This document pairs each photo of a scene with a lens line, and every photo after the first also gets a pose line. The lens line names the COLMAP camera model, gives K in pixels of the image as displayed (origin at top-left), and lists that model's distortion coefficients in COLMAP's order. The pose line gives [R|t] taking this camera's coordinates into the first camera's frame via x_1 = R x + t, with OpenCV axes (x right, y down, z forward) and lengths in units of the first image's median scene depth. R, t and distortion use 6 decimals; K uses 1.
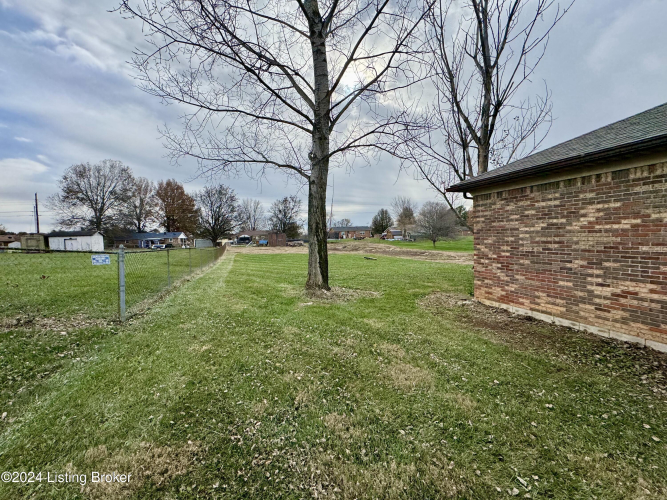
lens RADIAL K [[269.3, 0, 331.4], [0, 269.3, 250.7], [0, 0, 1]] dist [-0.000427, -0.000279]
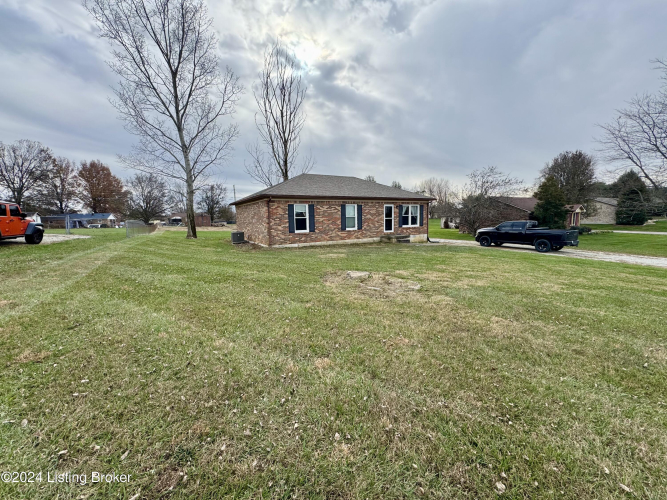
lens RADIAL K [[269.3, 0, 333.8], [0, 269.3, 249.9], [0, 0, 1]] dist [-0.000427, -0.000279]
pose [[0.980125, -0.012443, 0.197991, 0.093976], [0.000331, 0.998132, 0.061092, 0.010386], [-0.198382, -0.059813, 0.978298, -0.226949]]
